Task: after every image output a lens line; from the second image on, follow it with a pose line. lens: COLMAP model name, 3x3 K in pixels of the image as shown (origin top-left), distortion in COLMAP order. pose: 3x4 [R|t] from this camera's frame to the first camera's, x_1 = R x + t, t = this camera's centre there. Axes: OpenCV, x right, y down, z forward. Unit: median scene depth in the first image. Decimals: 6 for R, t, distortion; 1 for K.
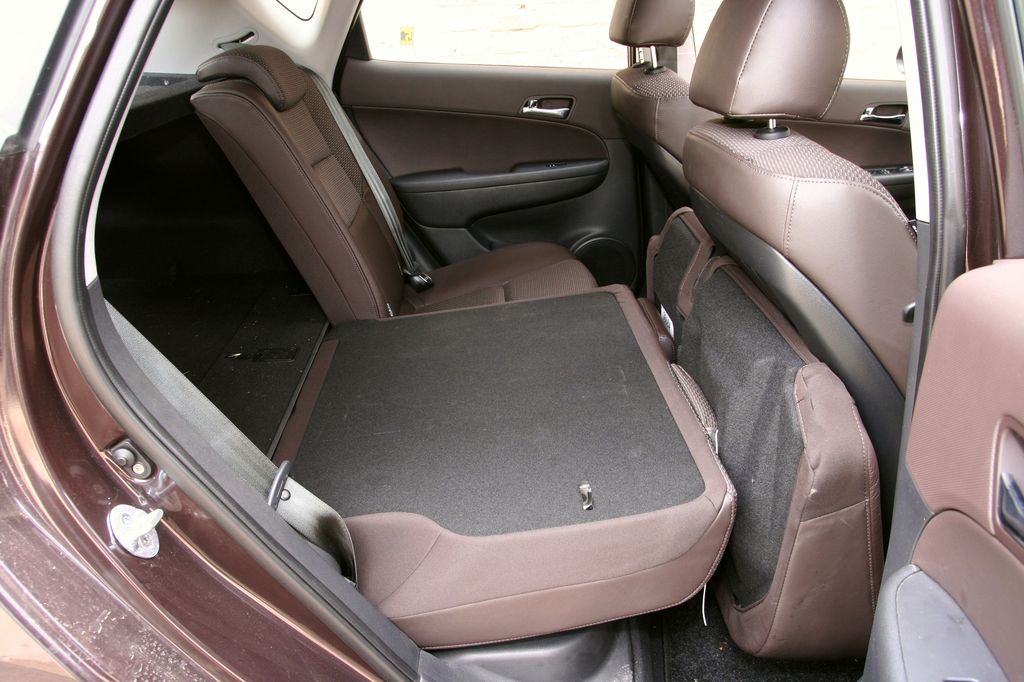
lens RADIAL K [[778.8, 0, 512.0], [0, 778.8, 341.0], [0, 0, 1]] dist [-0.151465, 0.124346]
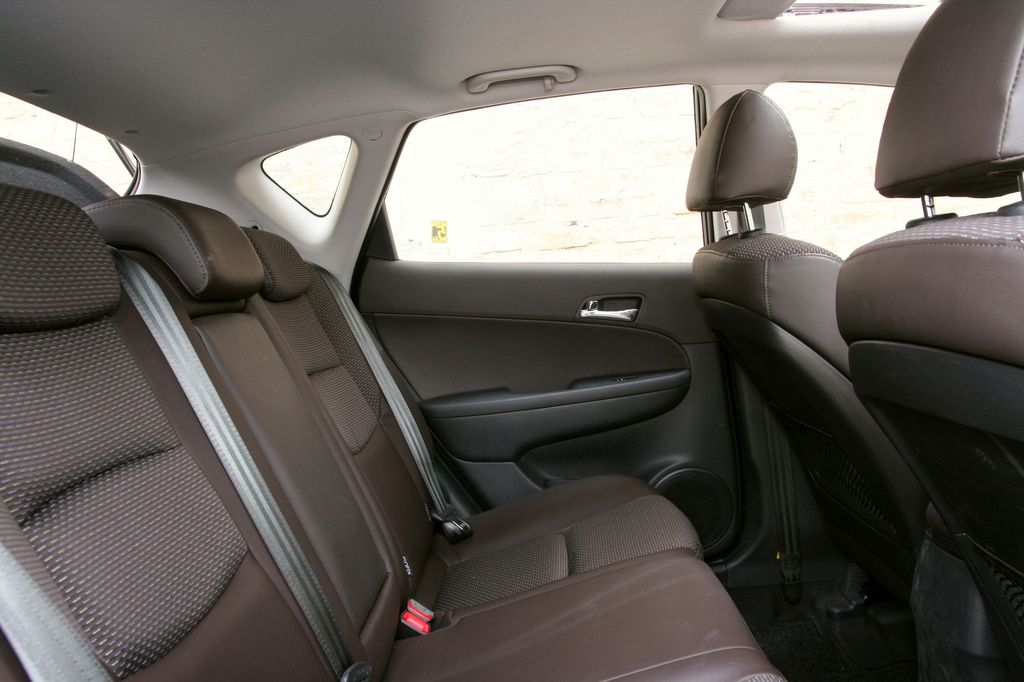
lens RADIAL K [[778.8, 0, 512.0], [0, 778.8, 341.0], [0, 0, 1]] dist [-0.151465, 0.124346]
pose [[0.997270, -0.036250, -0.064332, -0.006652], [0.012930, 0.943474, -0.331193, 0.000003], [0.072701, 0.329458, 0.941367, 0.228833]]
